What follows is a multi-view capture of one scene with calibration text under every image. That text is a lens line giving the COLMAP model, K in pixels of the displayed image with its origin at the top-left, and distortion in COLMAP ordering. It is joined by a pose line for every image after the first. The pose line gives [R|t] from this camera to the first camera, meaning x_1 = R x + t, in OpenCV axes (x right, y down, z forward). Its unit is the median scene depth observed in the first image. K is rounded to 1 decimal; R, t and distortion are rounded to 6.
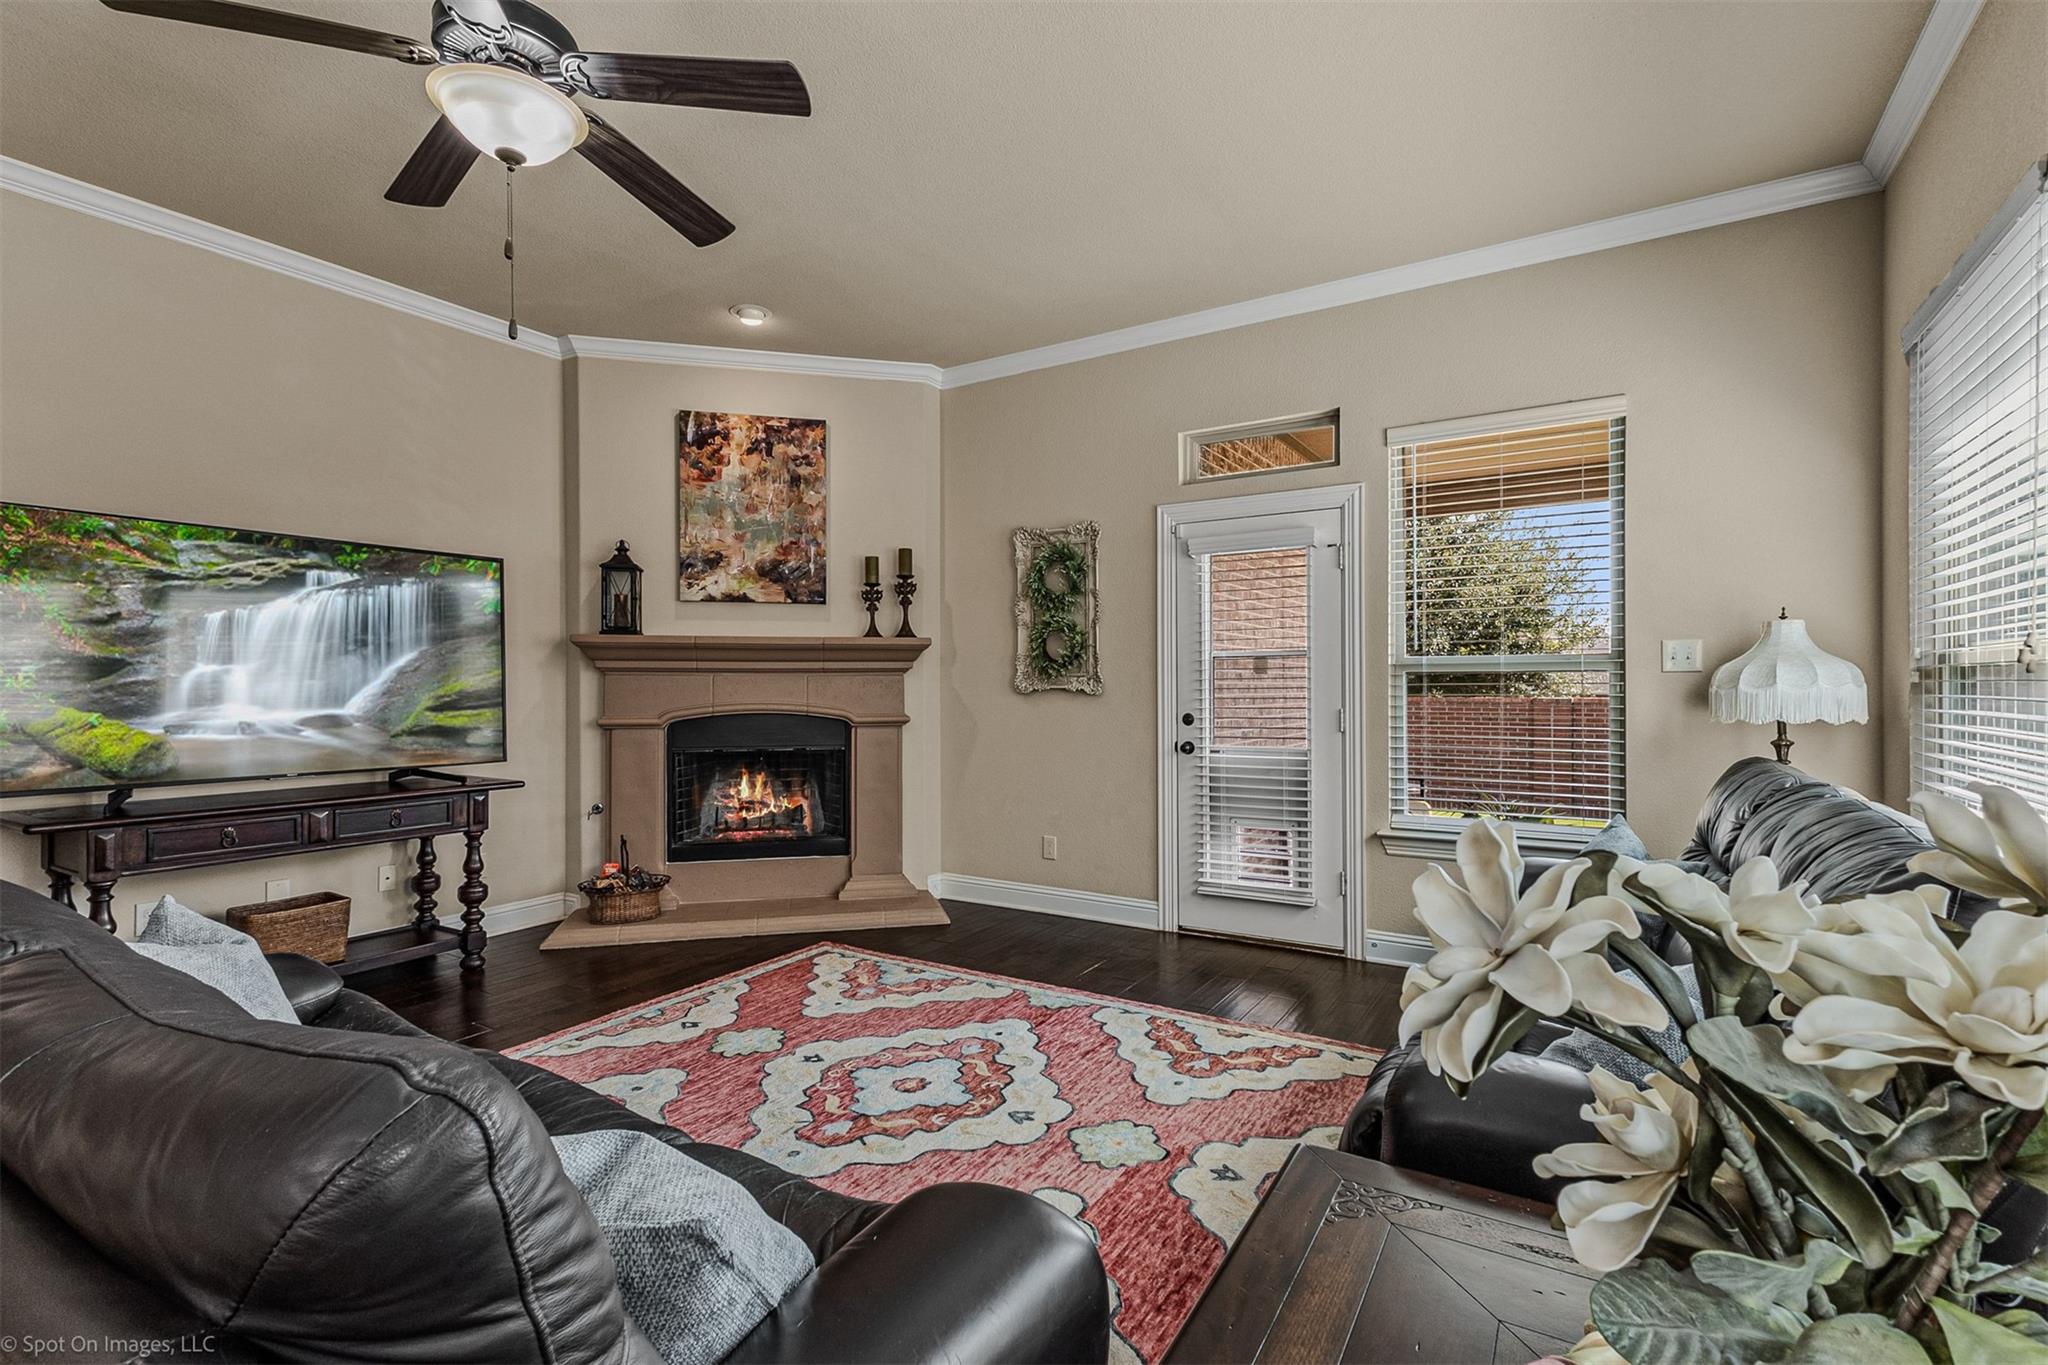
lens RADIAL K [[951.6, 0, 1039.8], [0, 951.6, 684.7], [0, 0, 1]] dist [0.021746, -0.000424]
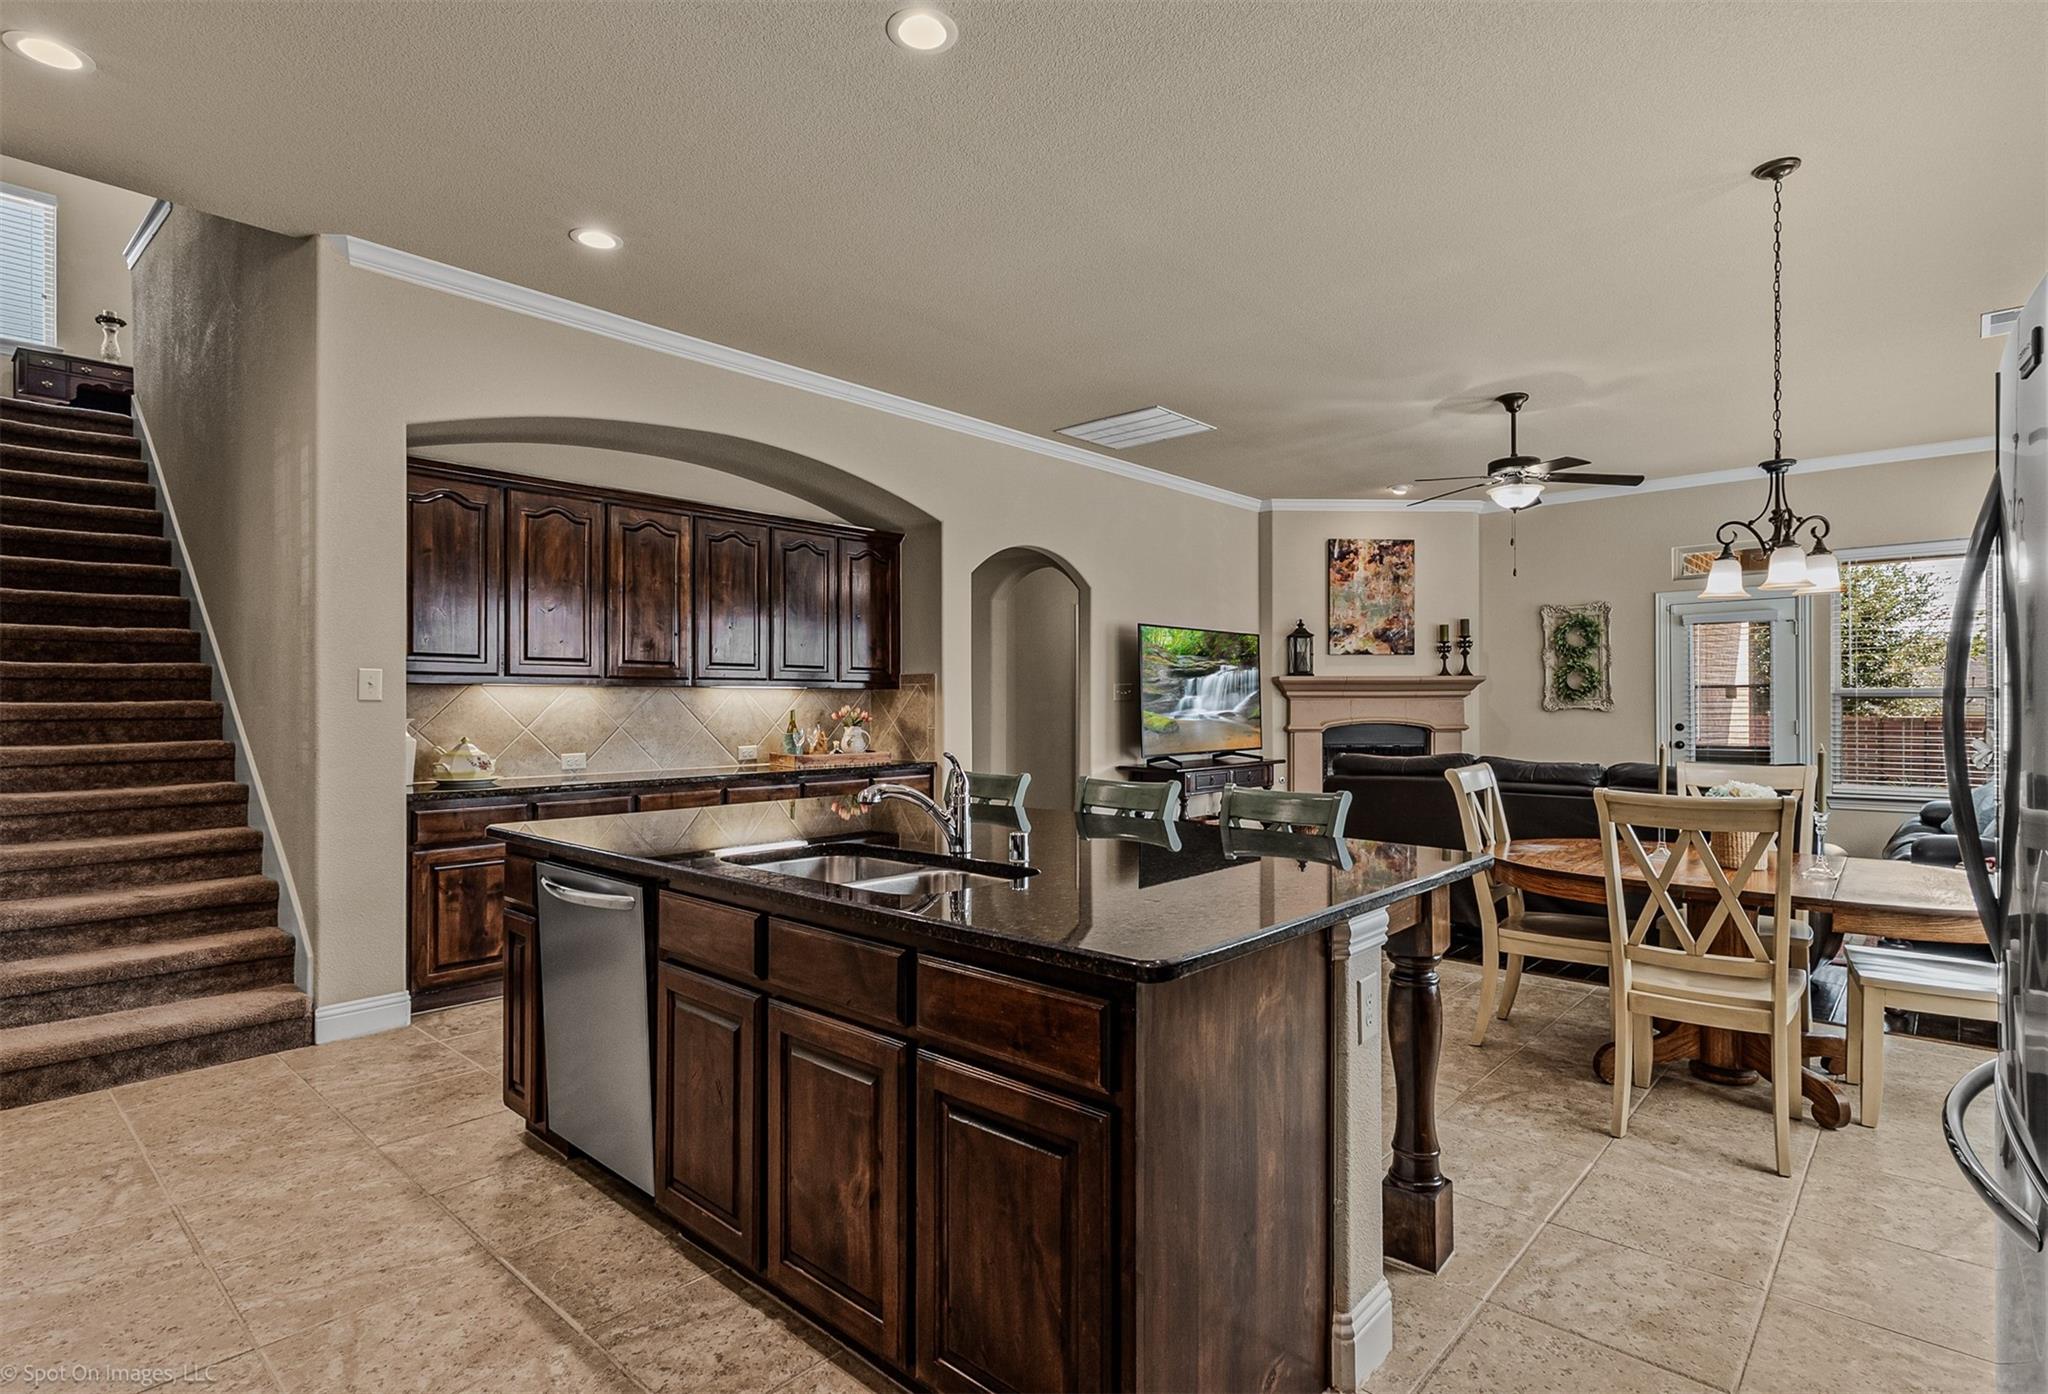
lens RADIAL K [[1018.4, 0, 1046.6], [0, 1018.4, 701.6], [0, 0, 1]] dist [0.009941, -0.000333]
pose [[0.984979, -0.001675, -0.172665, -0.553627], [0.001756, 0.999998, 0.000315, -0.008109], [0.172665, -0.000613, 0.984980, -0.813021]]
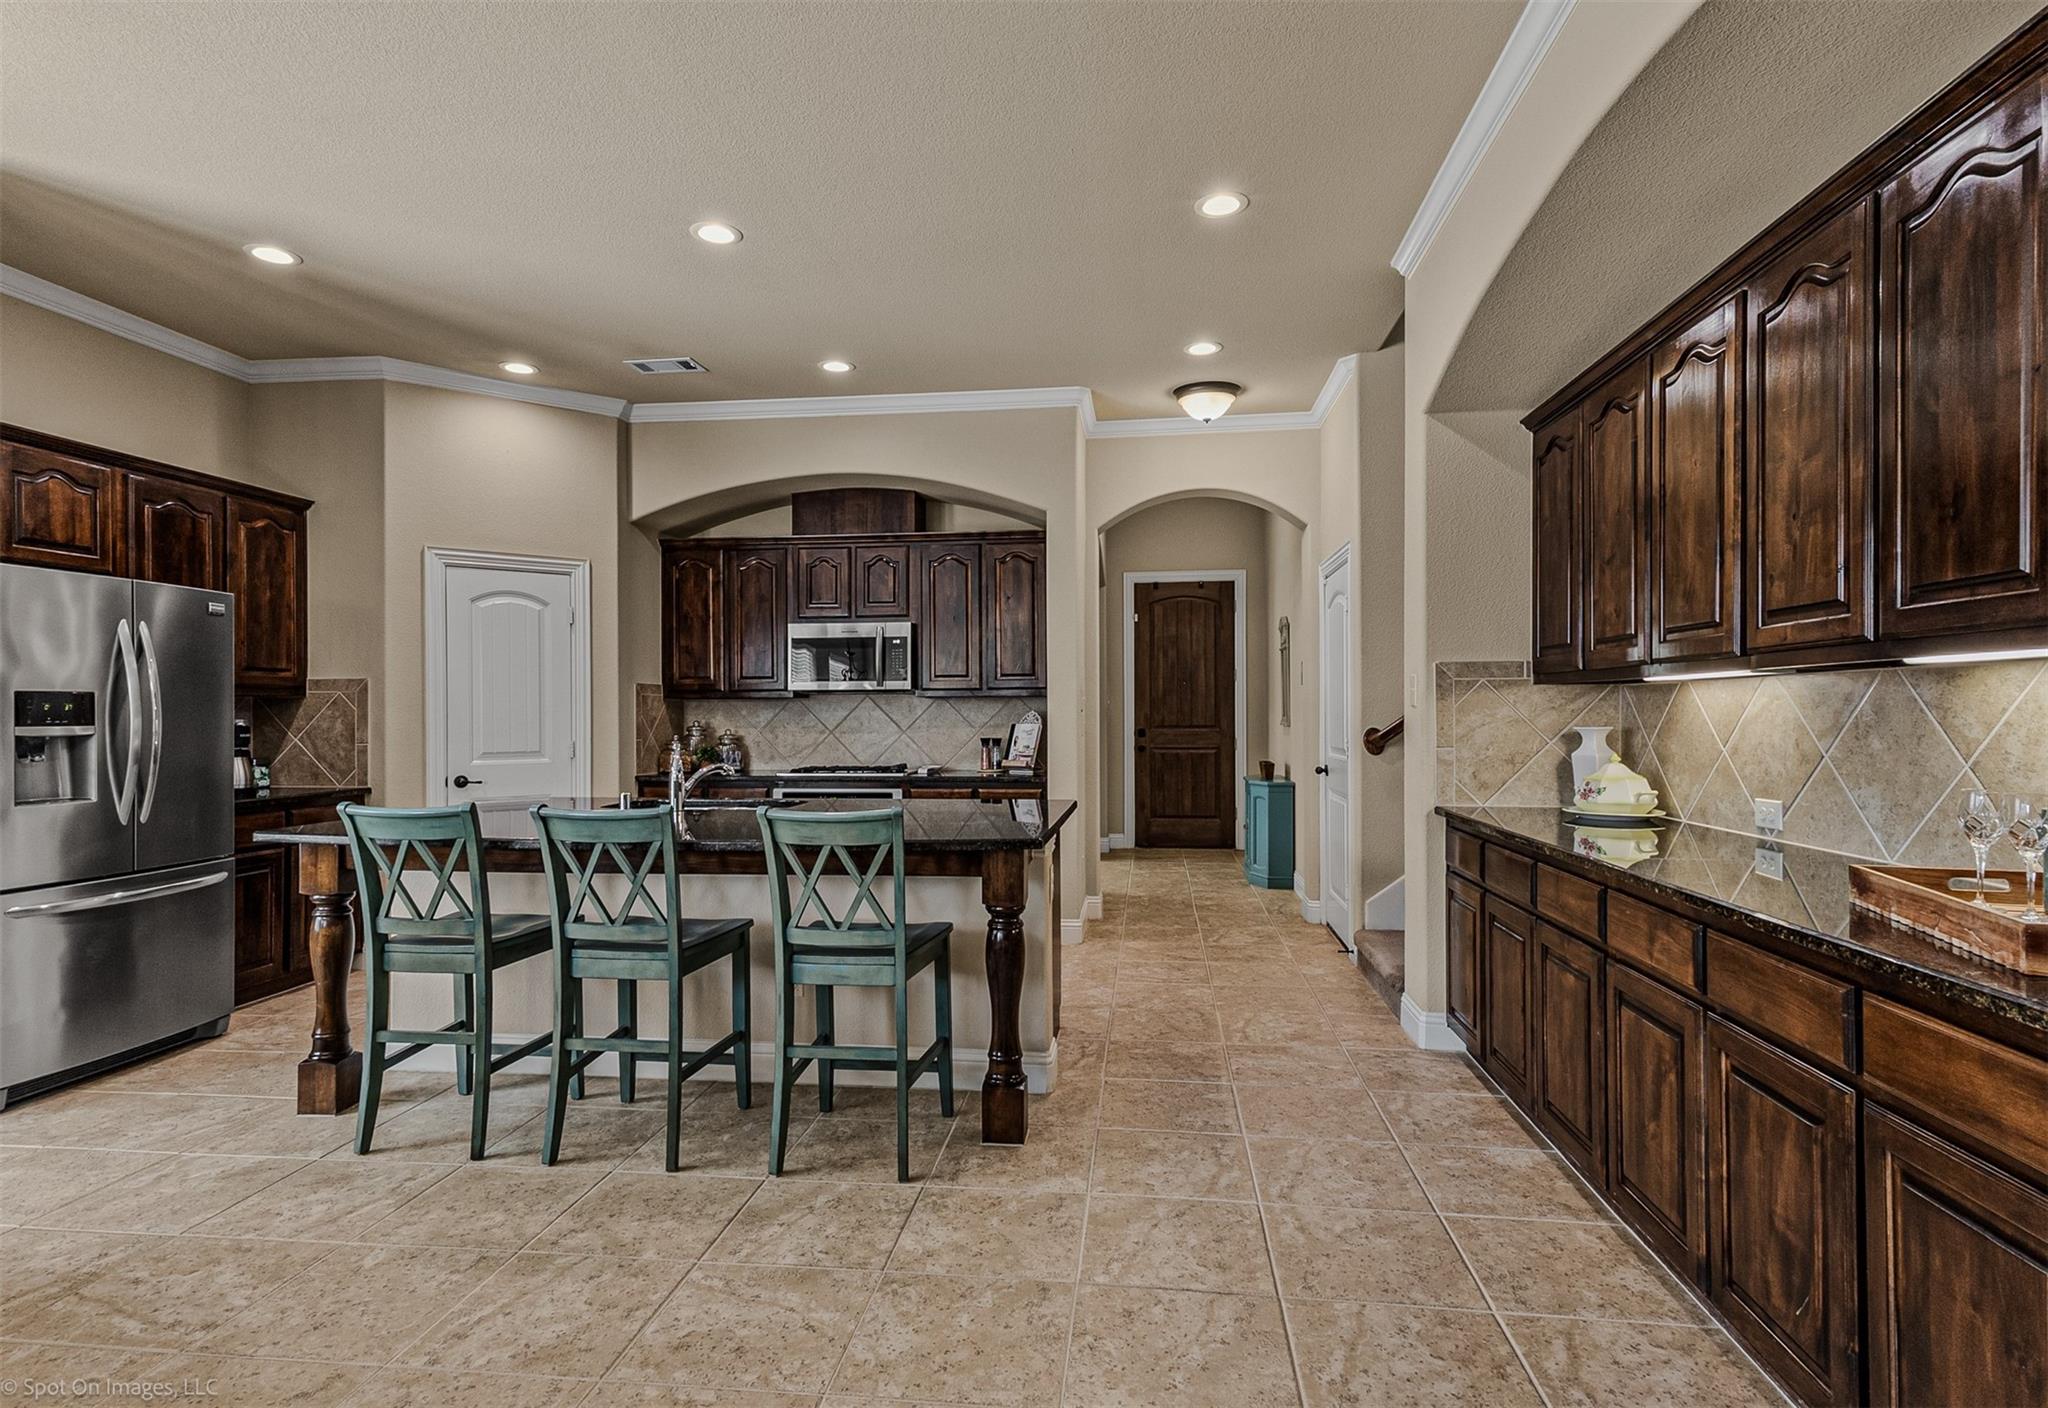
lens RADIAL K [[1065.4, 0, 1020.1], [0, 1065.4, 713.7], [0, 0, 1]] dist [0.024808, -0.001493]
pose [[-0.909138, 0.005512, -0.416459, -0.582262], [0.006543, 0.999978, -0.001049, -0.005406], [0.416444, -0.003678, -0.909154, 0.482242]]
